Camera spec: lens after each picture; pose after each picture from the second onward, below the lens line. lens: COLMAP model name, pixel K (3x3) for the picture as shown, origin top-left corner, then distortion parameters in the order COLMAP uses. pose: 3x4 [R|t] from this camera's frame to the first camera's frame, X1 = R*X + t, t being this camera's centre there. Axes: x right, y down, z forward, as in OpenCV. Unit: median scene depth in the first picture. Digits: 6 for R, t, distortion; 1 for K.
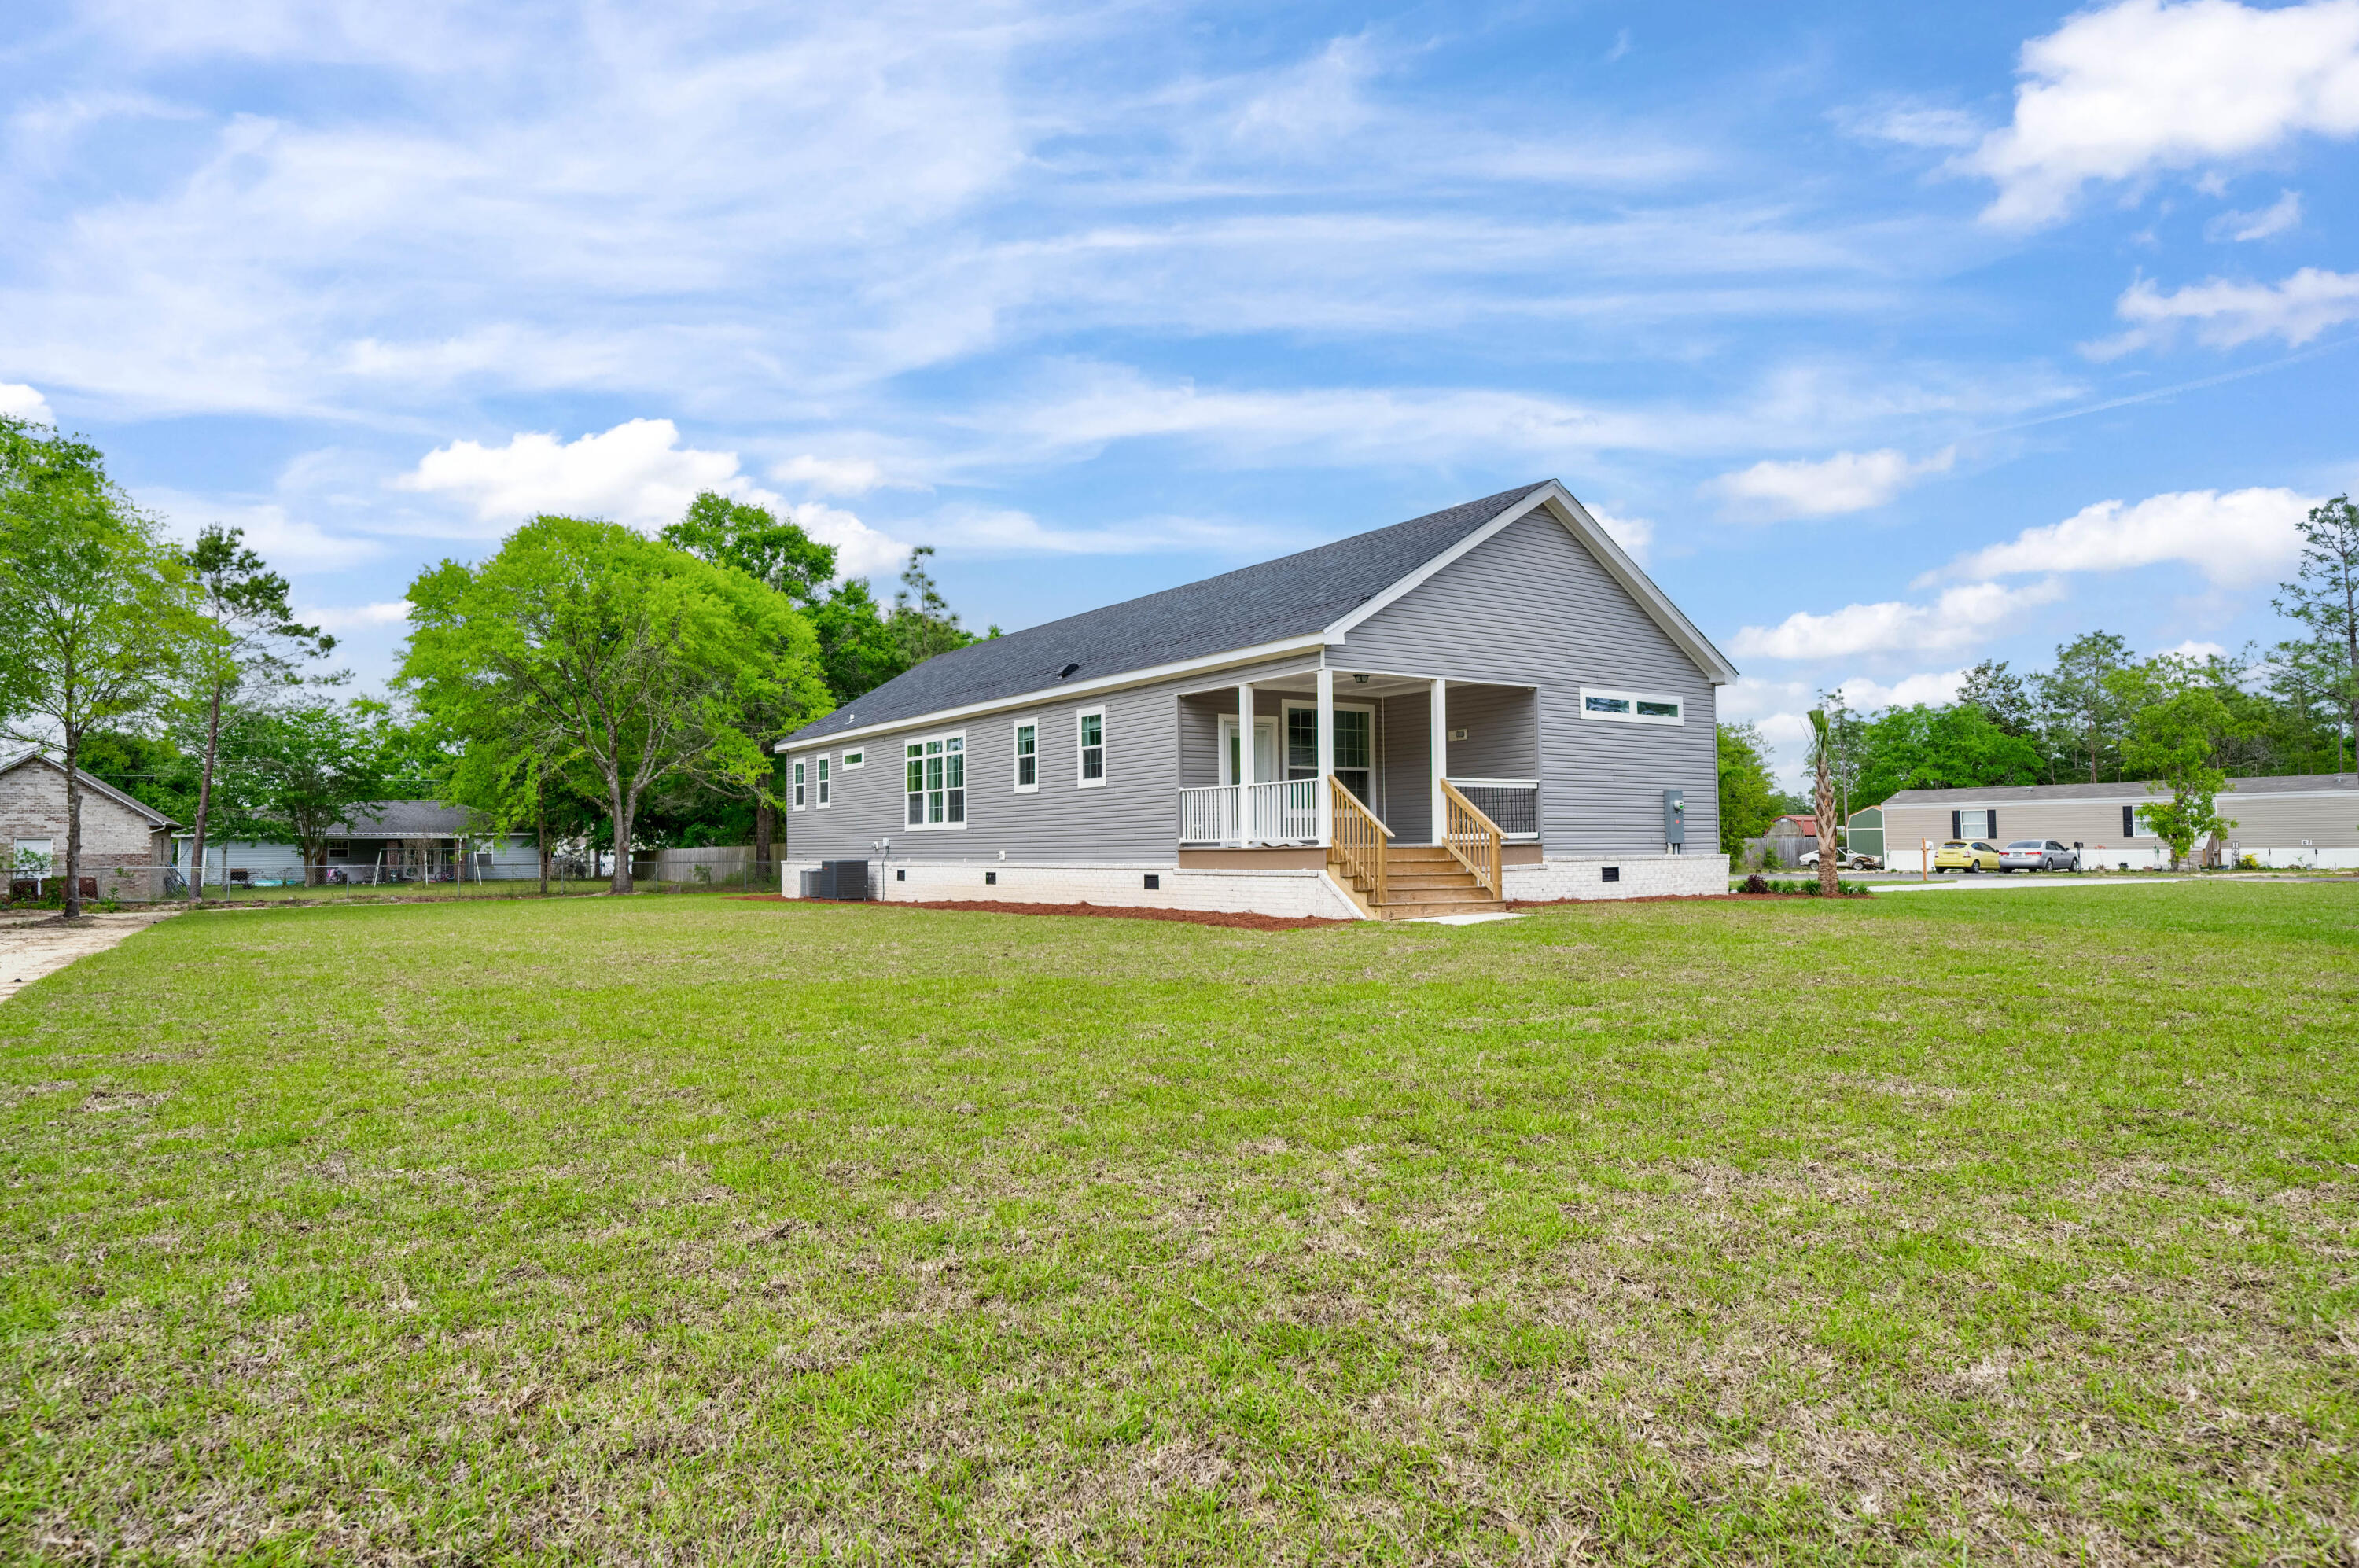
lens RADIAL K [[1357.0, 0, 1180.4], [0, 1357.0, 782.8], [0, 0, 1]] dist [0.018638, 0.000087]
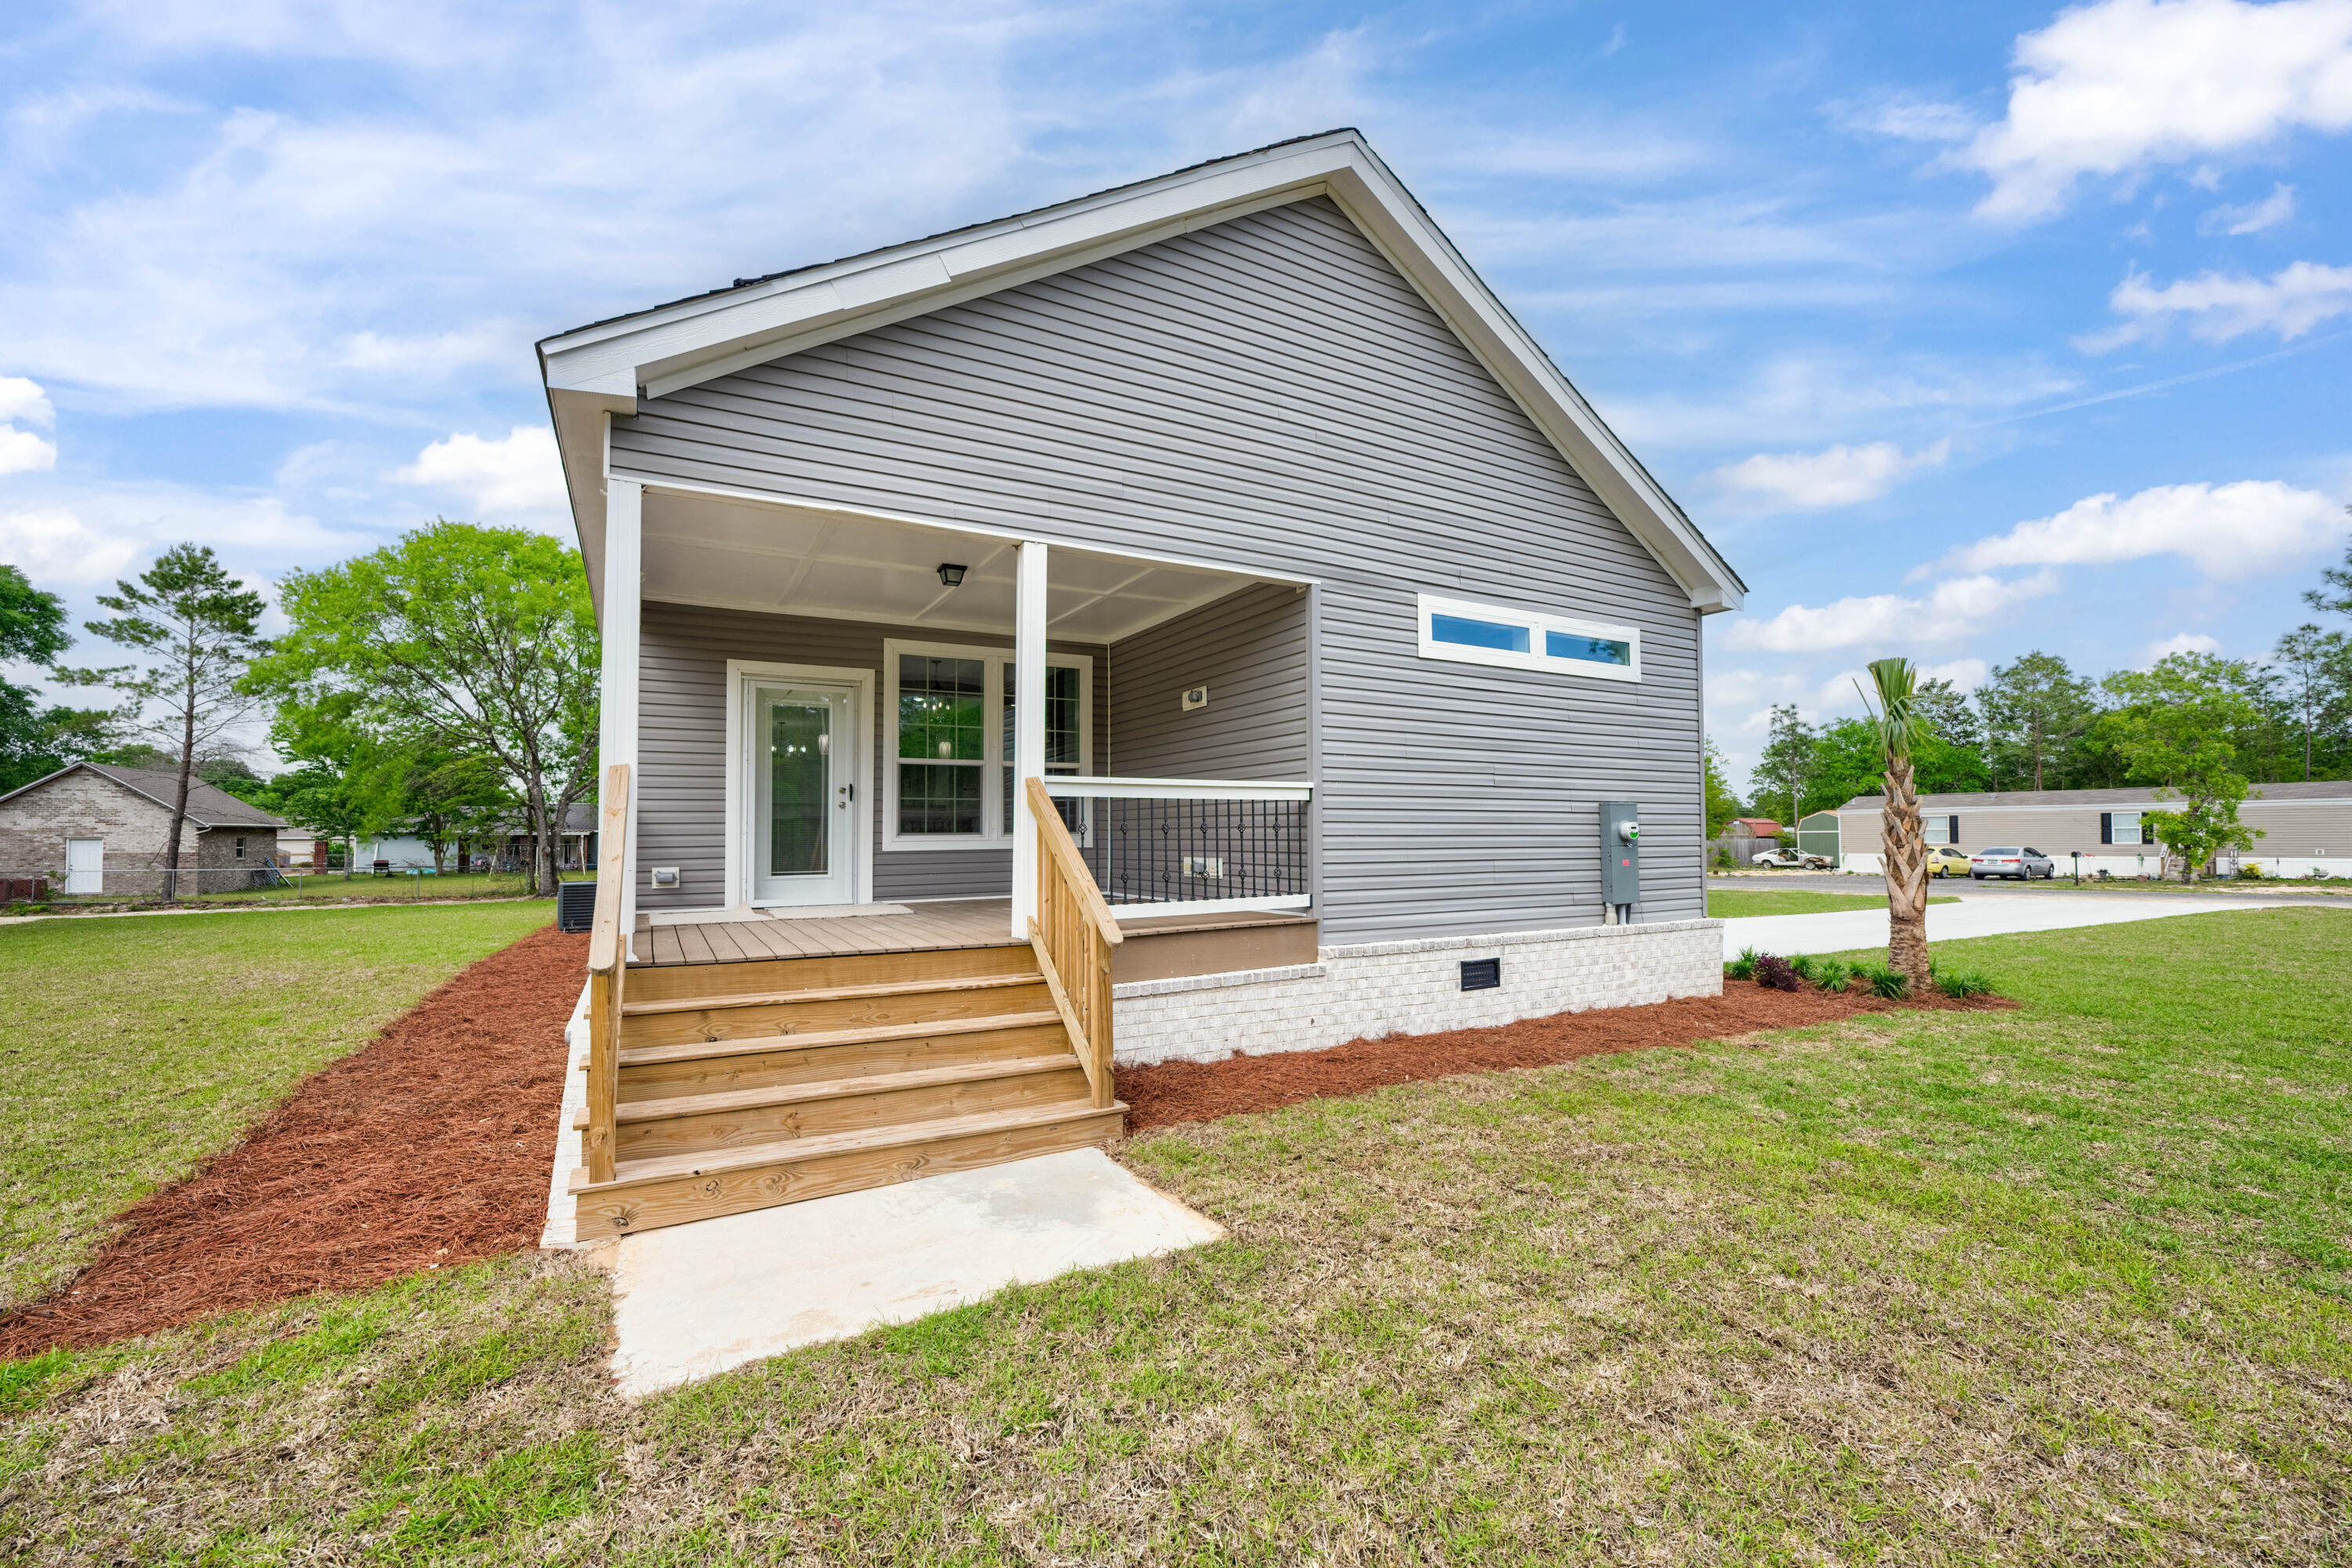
lens RADIAL K [[955.2, 0, 1159.4], [0, 955.2, 818.3], [0, 0, 1]] dist [-0.000630, 0.000344]
pose [[0.993269, 0.003874, -0.115768, 0.095069], [-0.000361, 0.999539, 0.030347, 0.000064], [0.115832, -0.030100, 0.992813, 0.254473]]
